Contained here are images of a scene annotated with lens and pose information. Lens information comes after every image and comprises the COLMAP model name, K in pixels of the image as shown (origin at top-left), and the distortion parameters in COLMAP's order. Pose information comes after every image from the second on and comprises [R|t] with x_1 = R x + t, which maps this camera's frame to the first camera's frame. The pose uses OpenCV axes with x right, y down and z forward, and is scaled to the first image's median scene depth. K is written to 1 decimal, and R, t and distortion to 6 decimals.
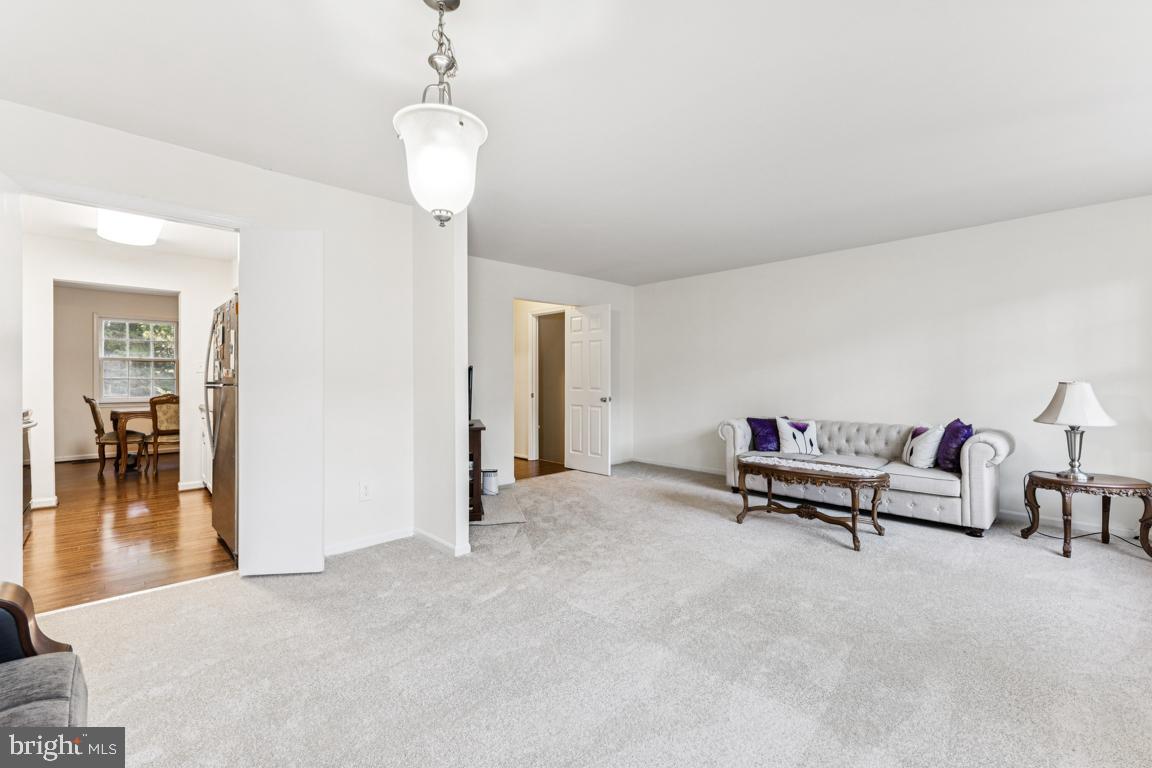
lens RADIAL K [[497.5, 0, 581.0], [0, 497.5, 380.5], [0, 0, 1]] dist [0.003557, 0.000088]
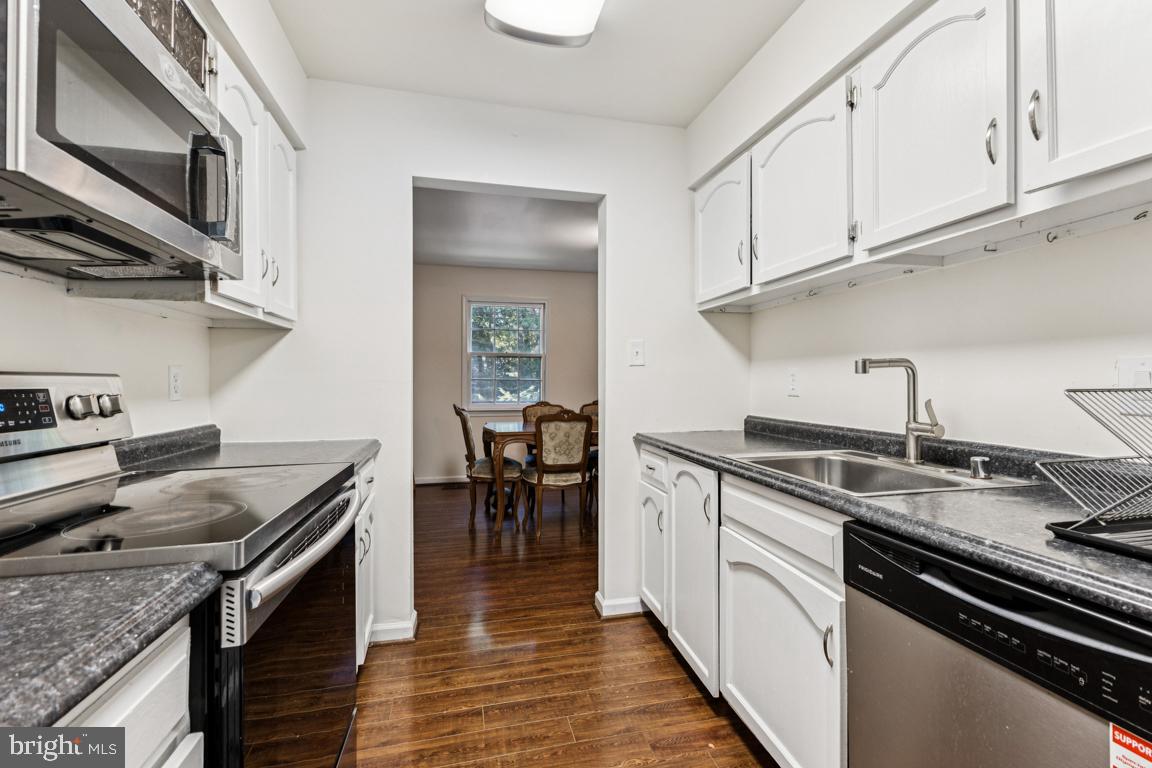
lens RADIAL K [[497.5, 0, 578.1], [0, 497.5, 382.3], [0, 0, 1]] dist [0.003557, 0.000088]
pose [[0.861259, 0.004687, -0.508144, -0.503612], [-0.006367, 0.999979, -0.001568, 0.000765], [0.508126, 0.004586, 0.861271, 0.499841]]
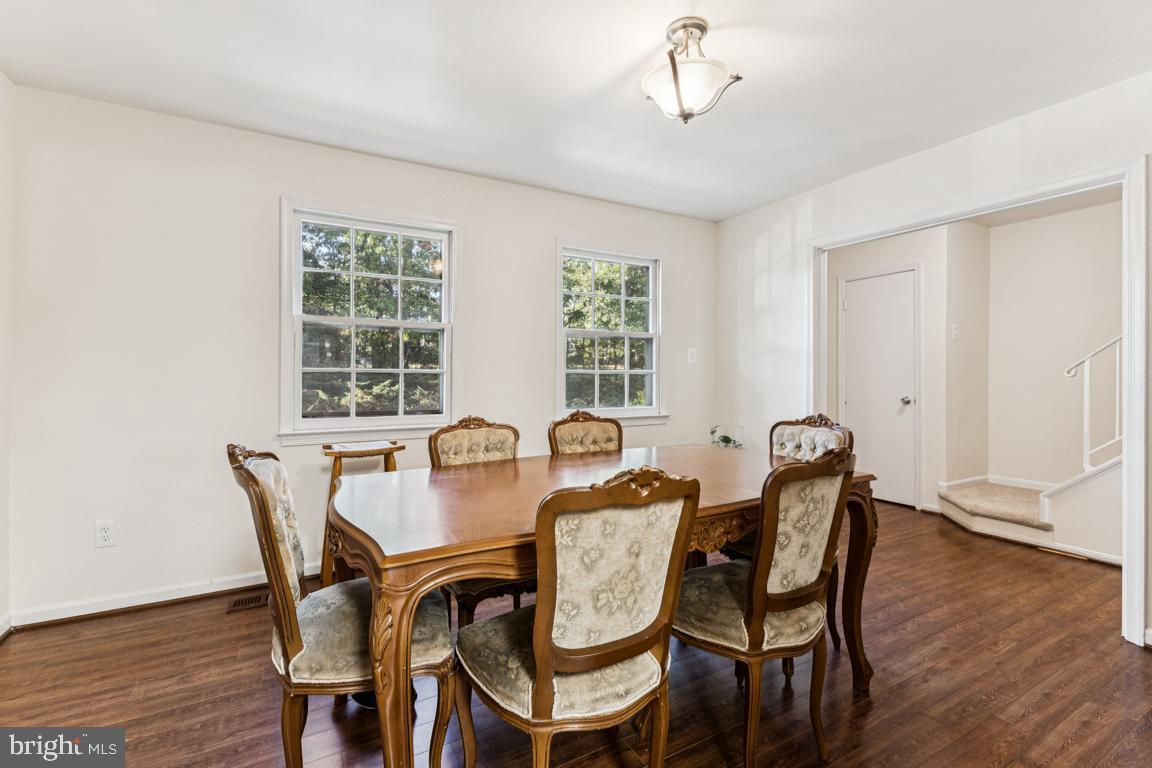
lens RADIAL K [[497.5, 0, 564.1], [0, 497.5, 377.3], [0, 0, 1]] dist [0.003557, 0.000088]
pose [[0.962615, 0.002287, -0.270863, -0.792221], [-0.002935, 0.999994, -0.001987, 0.001054], [0.270857, 0.002707, 0.962616, 0.824325]]
